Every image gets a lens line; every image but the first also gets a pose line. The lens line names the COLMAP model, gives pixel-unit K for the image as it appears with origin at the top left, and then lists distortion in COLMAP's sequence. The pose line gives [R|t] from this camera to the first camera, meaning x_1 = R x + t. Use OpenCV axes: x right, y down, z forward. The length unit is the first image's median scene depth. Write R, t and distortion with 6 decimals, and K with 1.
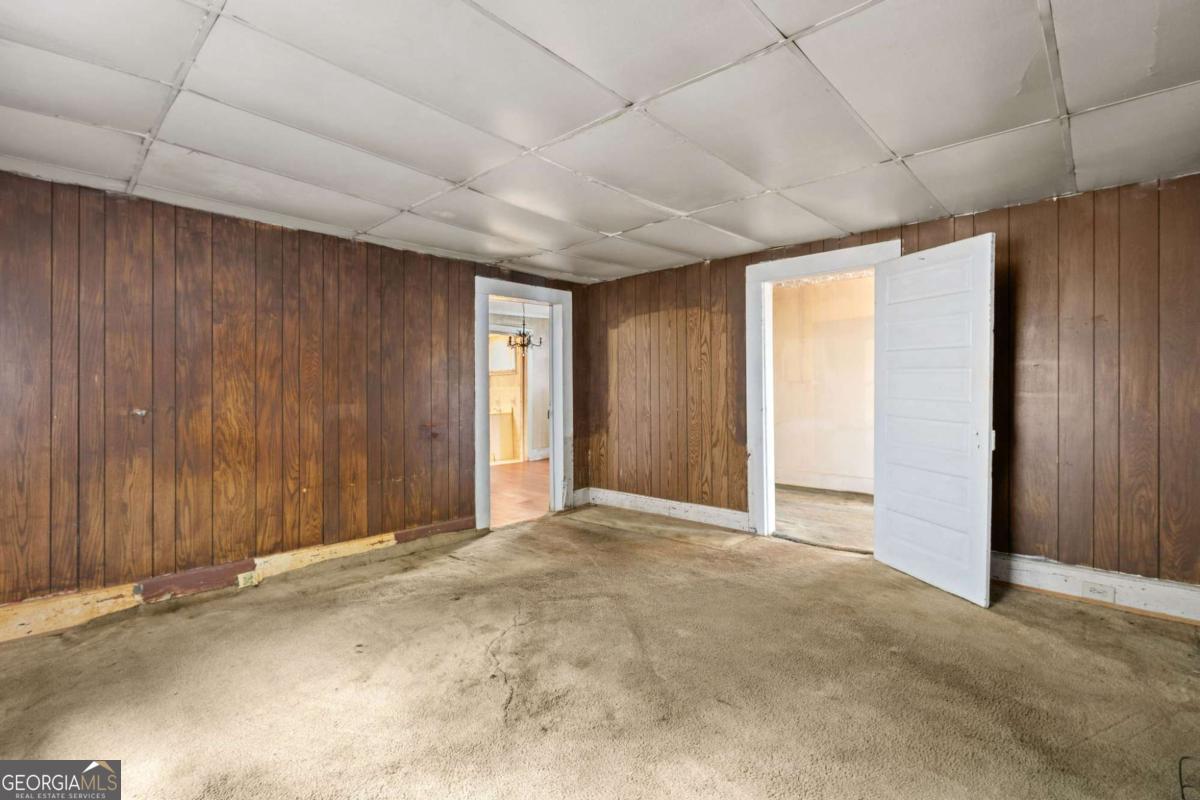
lens RADIAL K [[557.6, 0, 603.7], [0, 557.6, 395.1], [0, 0, 1]] dist [-0.003561, -0.001319]
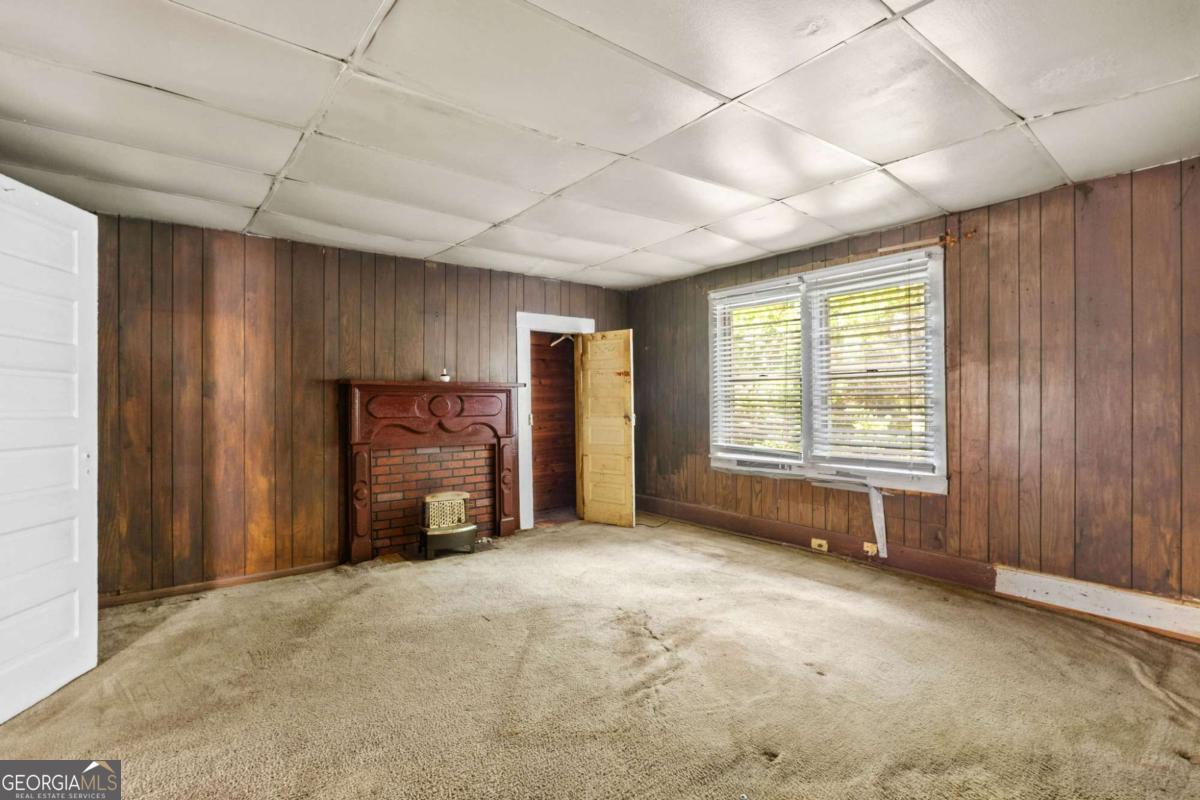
lens RADIAL K [[557.6, 0, 591.6], [0, 557.6, 394.8], [0, 0, 1]] dist [-0.003561, -0.001319]
pose [[-0.989078, 0.014055, 0.146722, -0.244838], [0.014211, 0.999899, 0.000019, -0.014486], [-0.146707, 0.002104, -0.989178, 2.354152]]
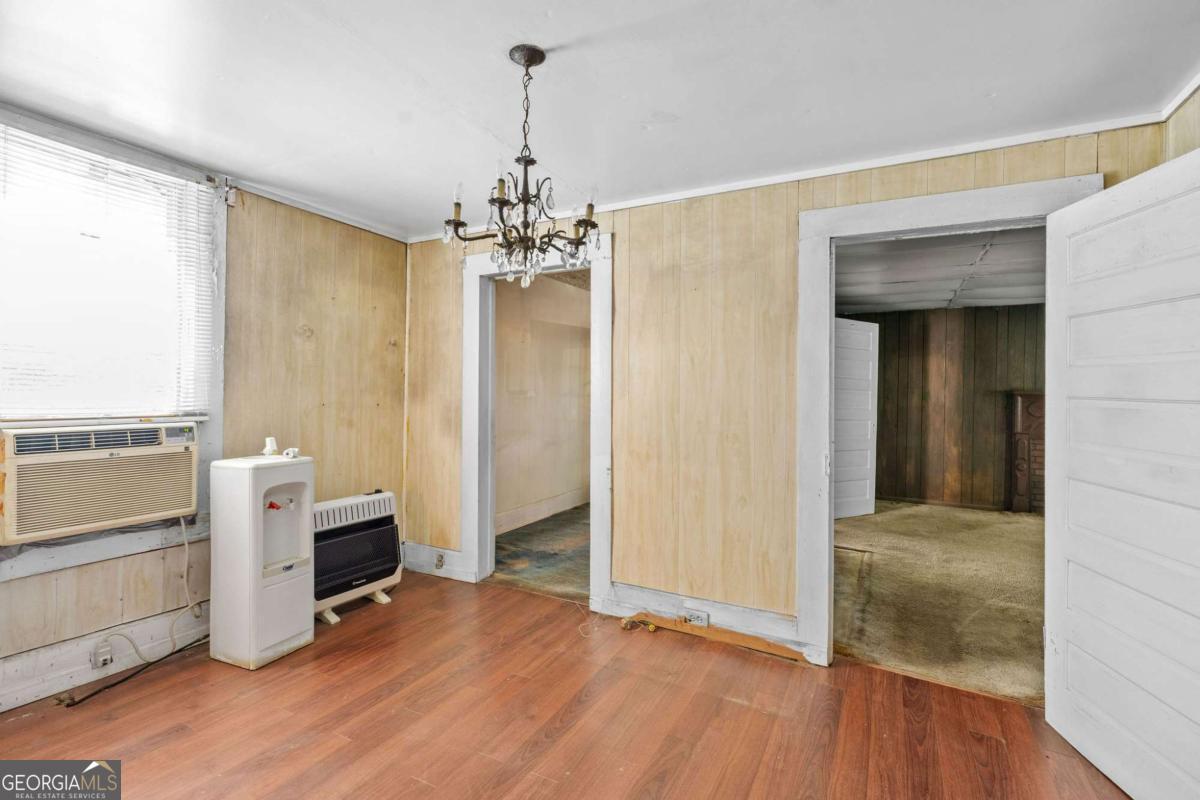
lens RADIAL K [[557.6, 0, 594.8], [0, 557.6, 396.1], [0, 0, 1]] dist [-0.003561, -0.001319]
pose [[-0.249583, -0.002067, 0.968351, -1.338272], [-0.007373, 0.999973, 0.000234, -0.033051], [-0.968325, -0.007081, -0.249592, 3.364161]]
